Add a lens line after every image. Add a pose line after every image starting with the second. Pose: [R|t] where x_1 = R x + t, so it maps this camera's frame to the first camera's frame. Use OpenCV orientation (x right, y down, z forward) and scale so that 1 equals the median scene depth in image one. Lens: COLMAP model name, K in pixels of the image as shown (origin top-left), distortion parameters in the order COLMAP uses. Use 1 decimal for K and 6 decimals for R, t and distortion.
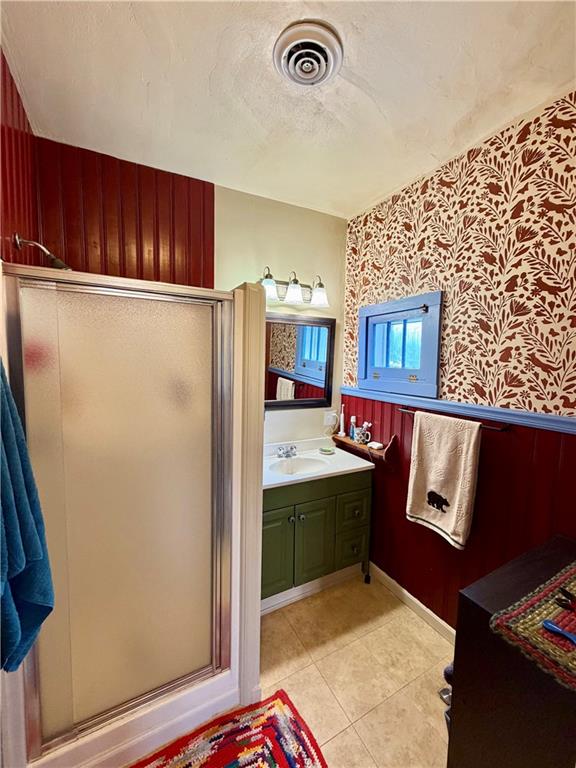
lens RADIAL K [[306.0, 0, 287.1], [0, 306.0, 383.8], [0, 0, 1]] dist [-0.000897, -0.000532]
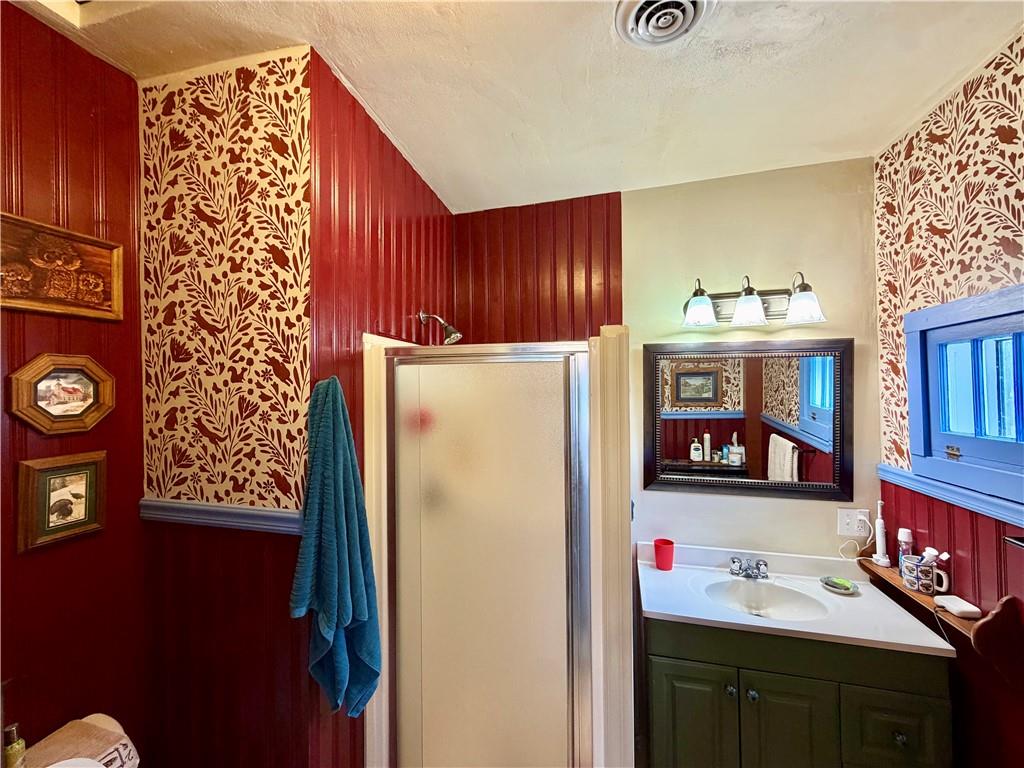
lens RADIAL K [[408.0, 0, 510.1], [0, 408.0, 383.2], [0, 0, 1]] dist [-0.000897, -0.000532]
pose [[0.740806, -0.035659, -0.670772, 0.203246], [-0.029266, 0.995928, -0.085267, -0.057006], [0.671081, 0.082797, 0.736746, 0.068409]]
